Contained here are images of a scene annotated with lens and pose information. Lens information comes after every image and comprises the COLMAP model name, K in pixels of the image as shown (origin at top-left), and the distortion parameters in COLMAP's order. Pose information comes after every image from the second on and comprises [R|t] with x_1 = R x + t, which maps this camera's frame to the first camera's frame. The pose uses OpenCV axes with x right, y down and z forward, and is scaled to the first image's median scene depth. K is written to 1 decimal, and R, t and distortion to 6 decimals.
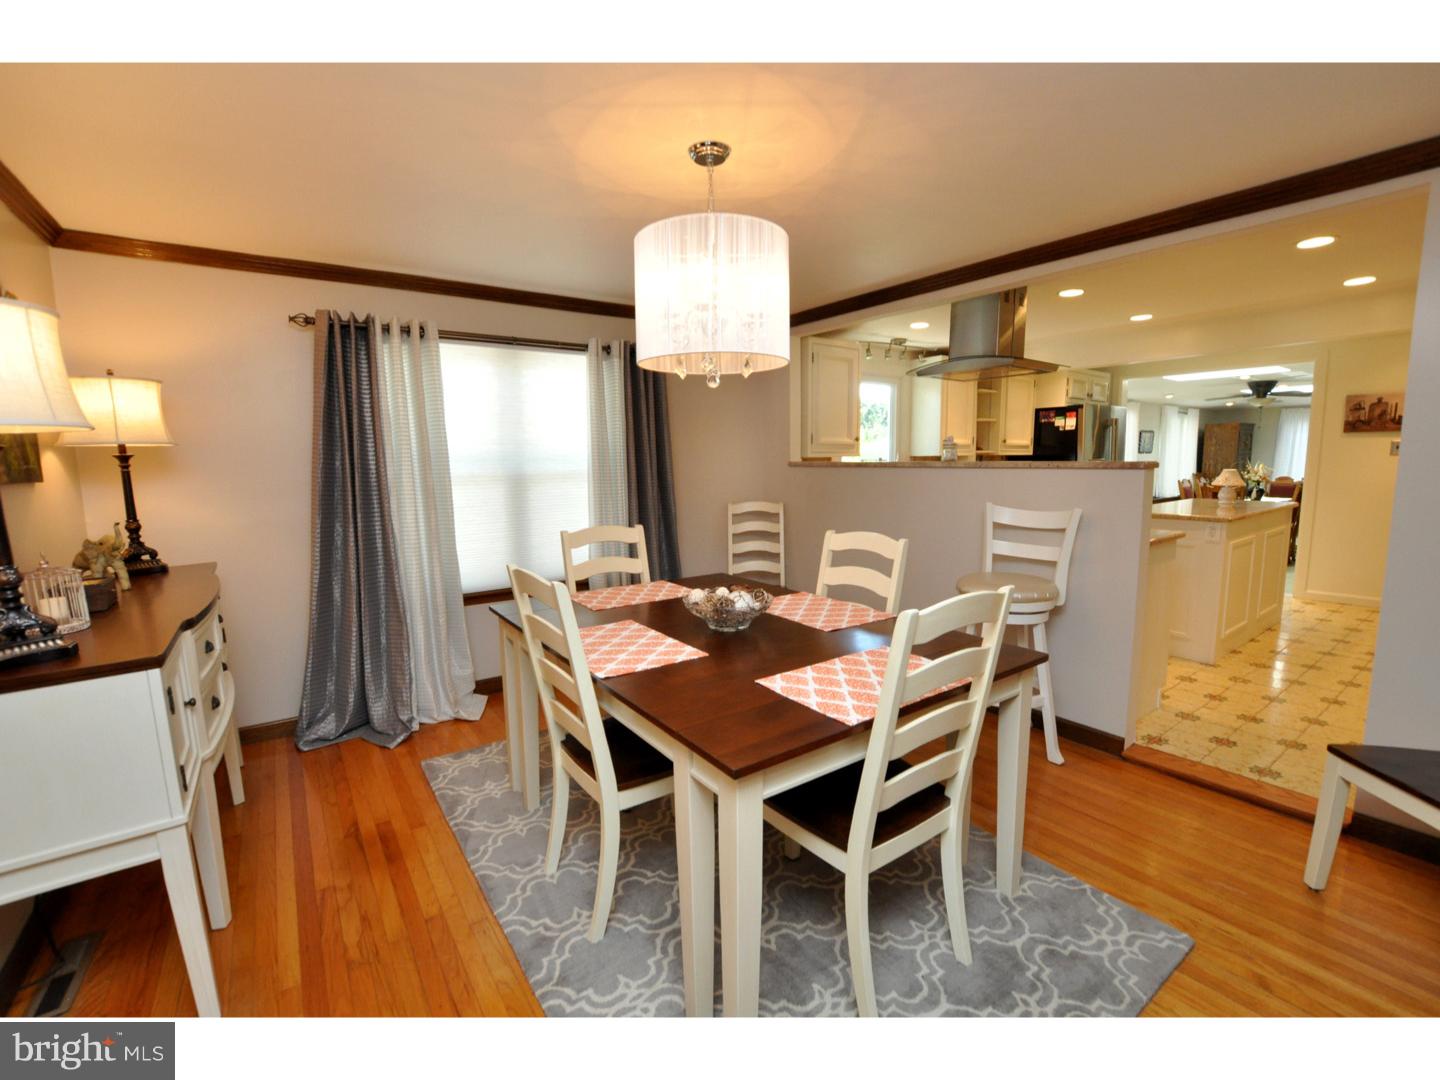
lens RADIAL K [[628.7, 0, 730.0], [0, 628.7, 543.5], [0, 0, 1]] dist [-0.023469, 0.000910]
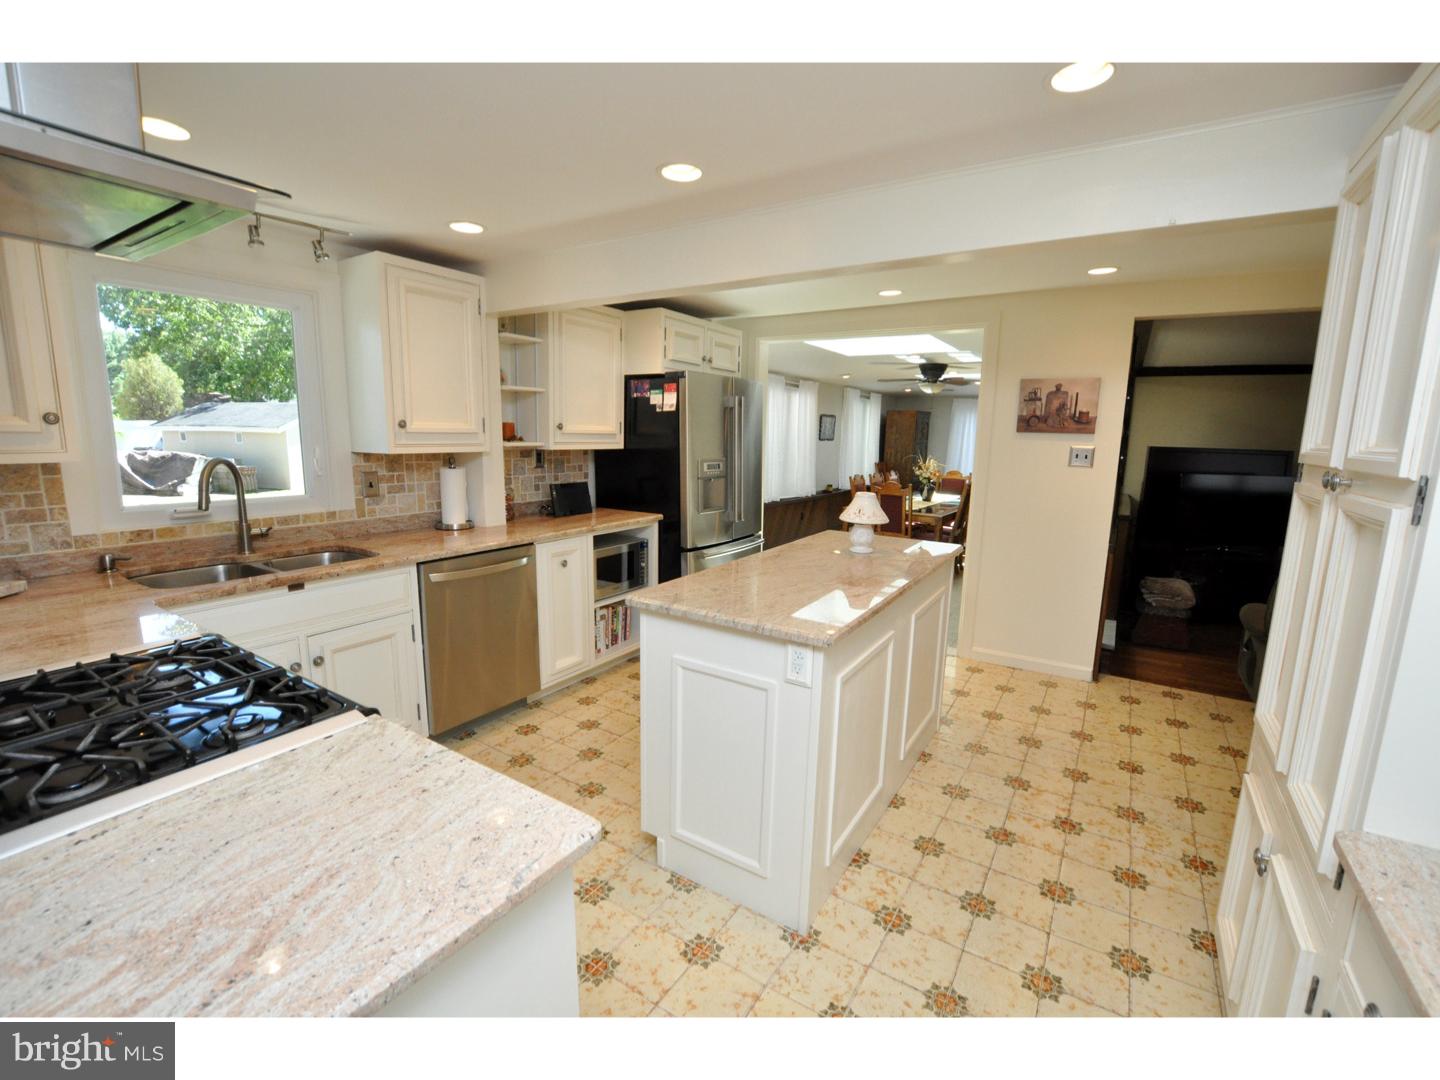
lens RADIAL K [[628.7, 0, 716.0], [0, 628.7, 539.5], [0, 0, 1]] dist [-0.023469, 0.000910]
pose [[0.934947, -0.026332, 0.353808, 0.361664], [0.012079, 0.999026, 0.042432, -0.079451], [-0.354581, -0.035398, 0.934355, 0.386724]]
